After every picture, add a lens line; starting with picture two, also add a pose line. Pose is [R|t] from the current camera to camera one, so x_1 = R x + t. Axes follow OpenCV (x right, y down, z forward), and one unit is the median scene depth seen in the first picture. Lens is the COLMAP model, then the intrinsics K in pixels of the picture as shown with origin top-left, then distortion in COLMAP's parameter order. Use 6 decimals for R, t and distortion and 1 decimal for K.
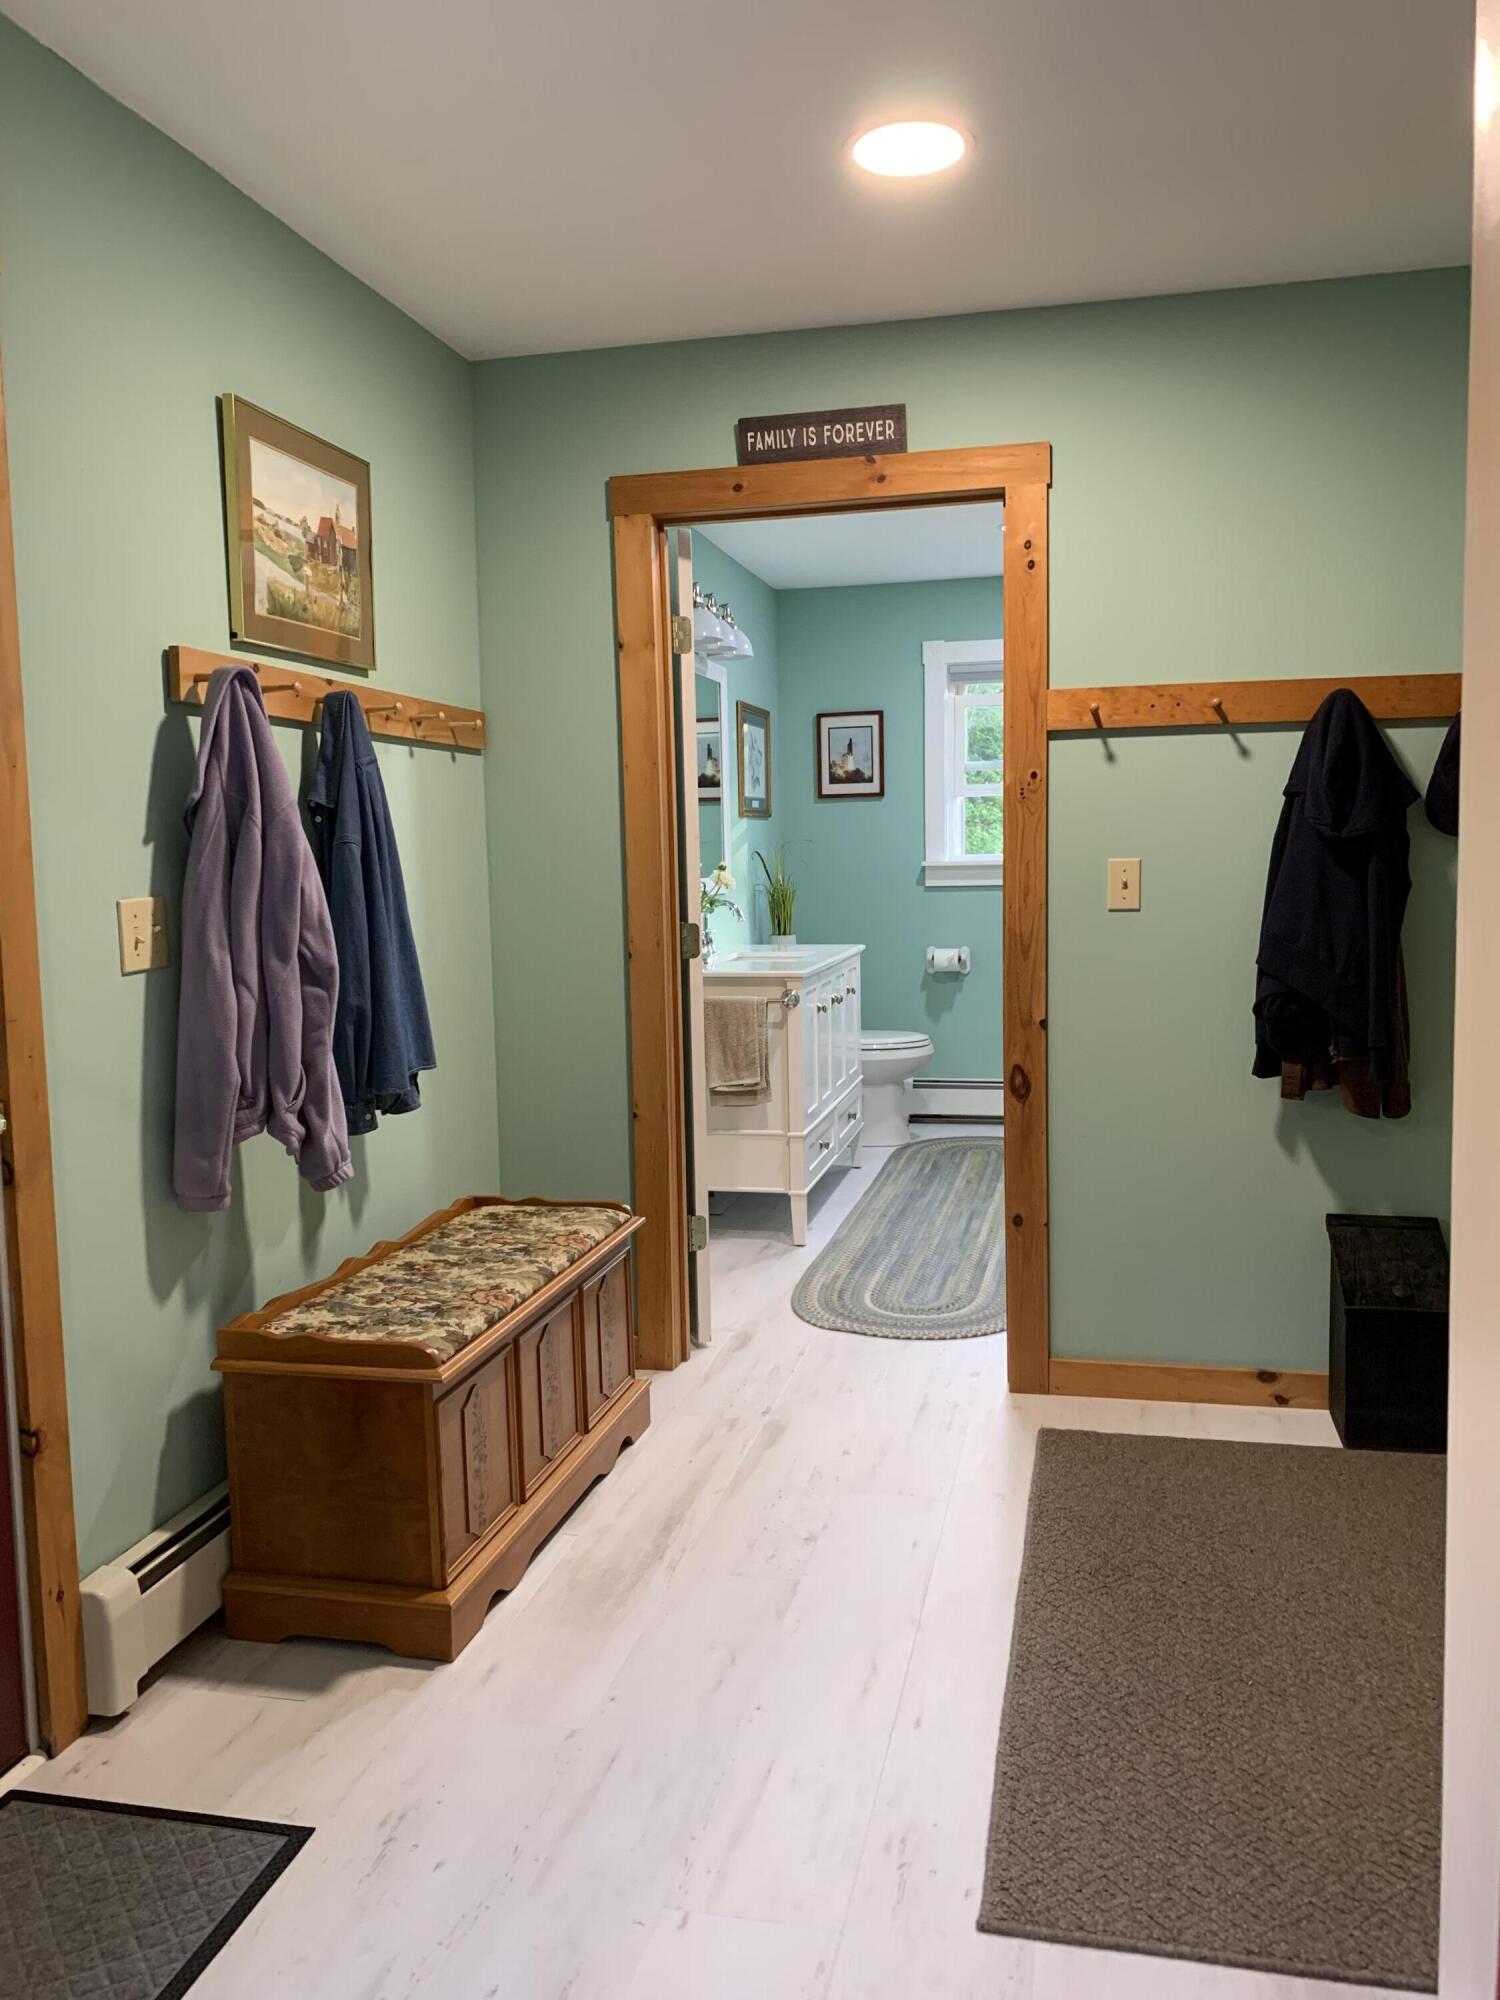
lens RADIAL K [[1522.7, 0, 750.1], [0, 1522.7, 999.9], [0, 0, 1]] dist [0.015694, -0.034839]
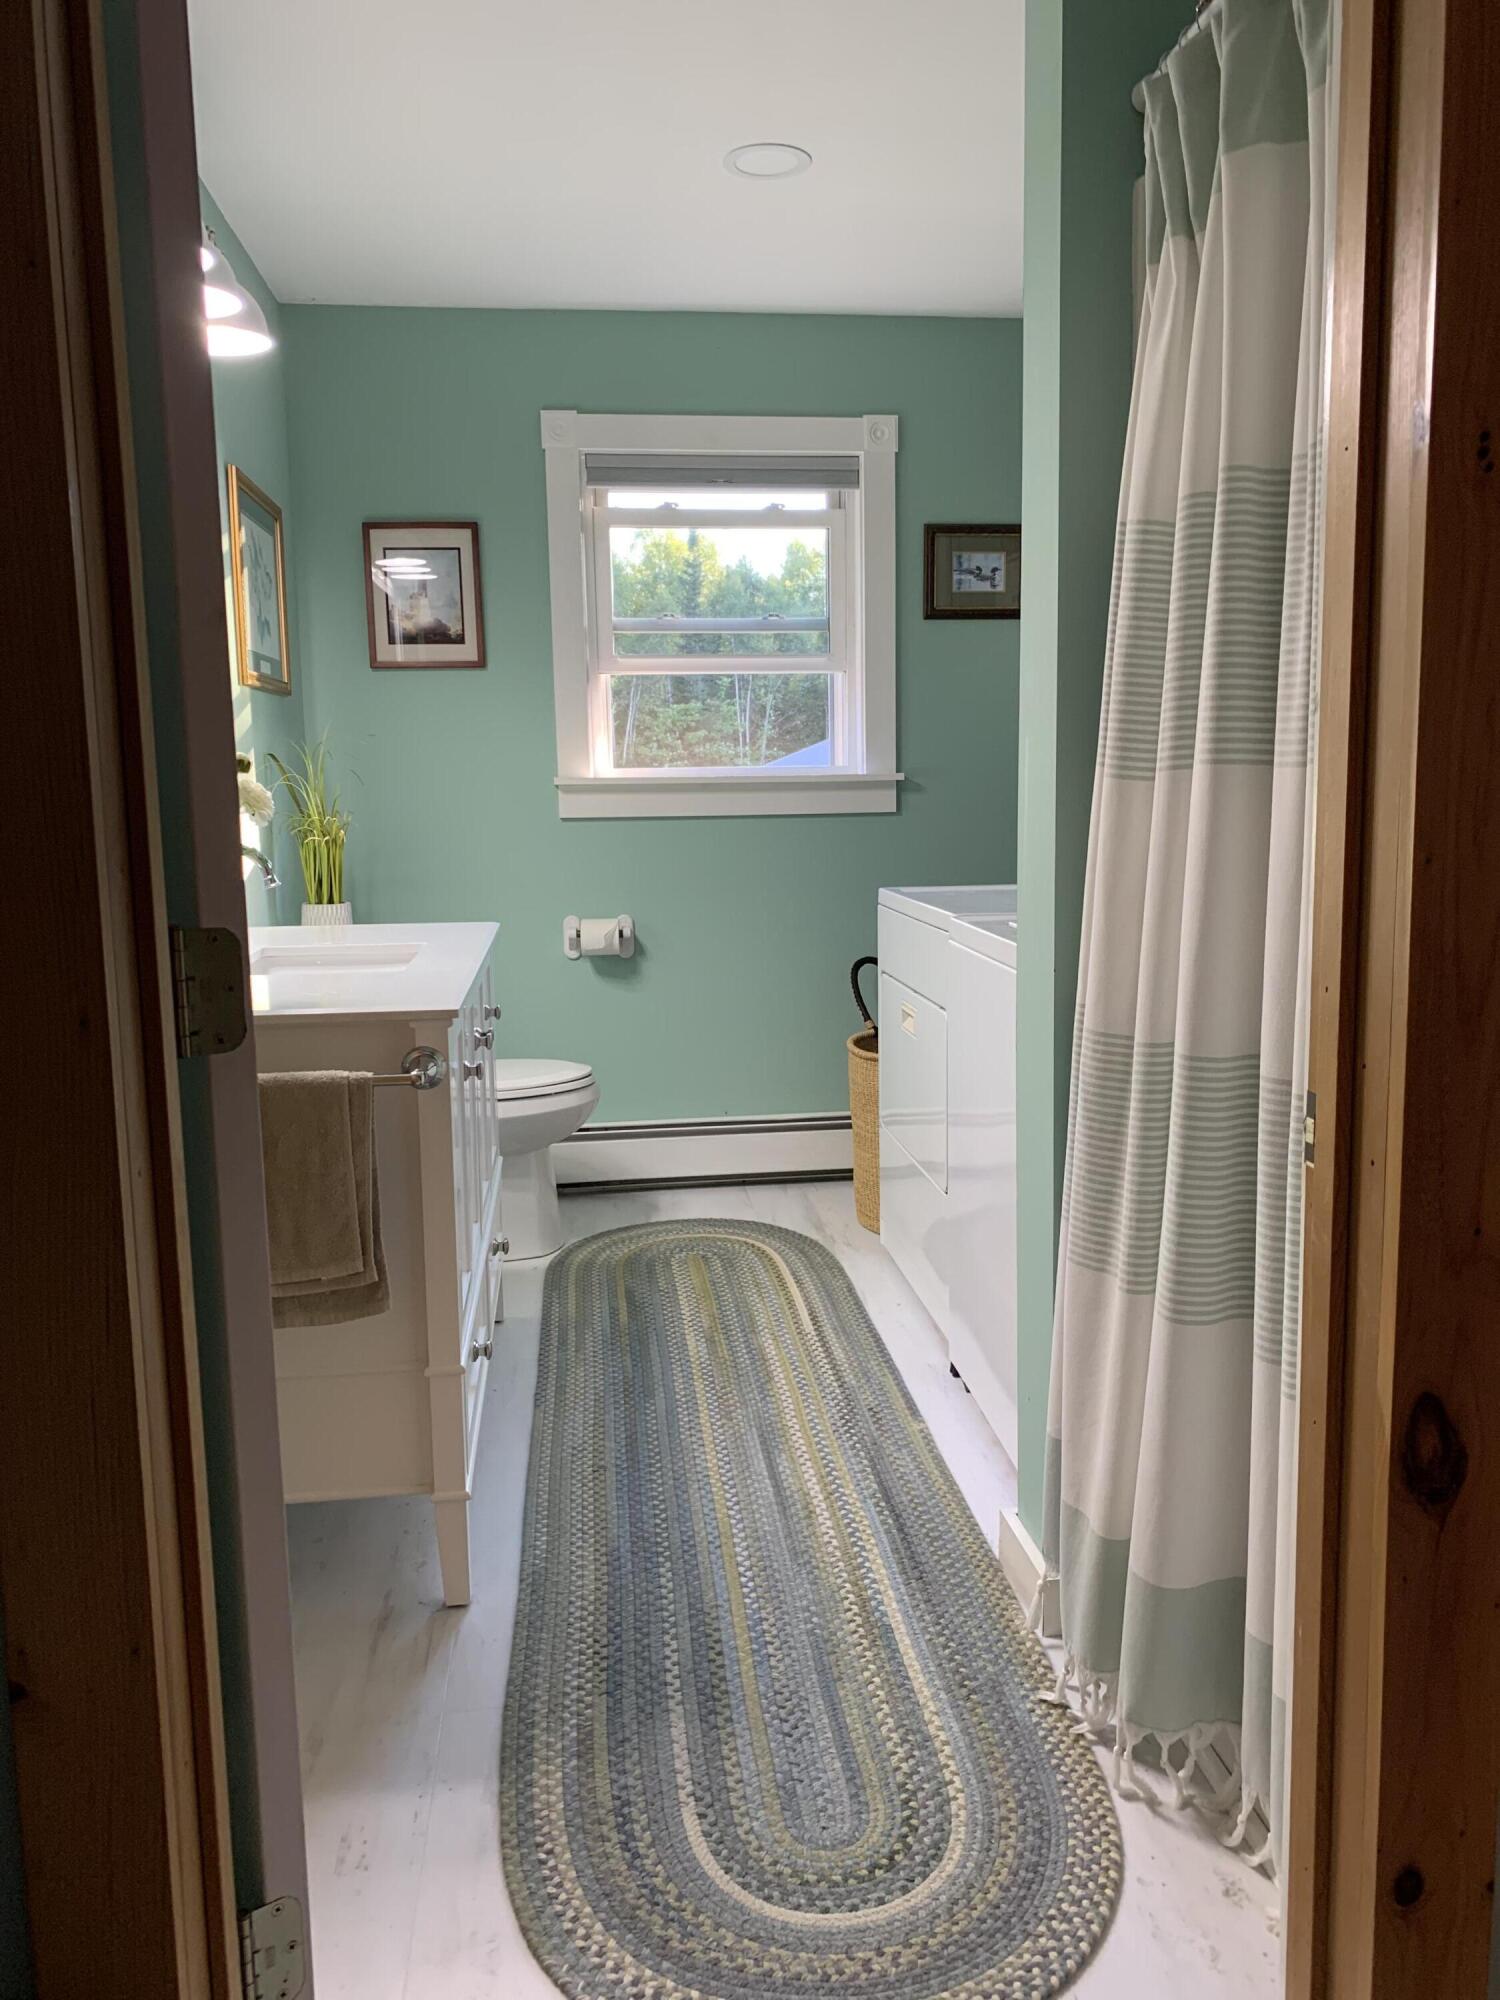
lens RADIAL K [[1522.7, 0, 763.3], [0, 1522.7, 995.7], [0, 0, 1]] dist [0.015694, -0.034839]
pose [[0.937740, -0.045838, 0.344300, -0.030793], [0.033560, 0.998573, 0.041539, -0.036902], [-0.345713, -0.027398, 0.937940, 0.562135]]
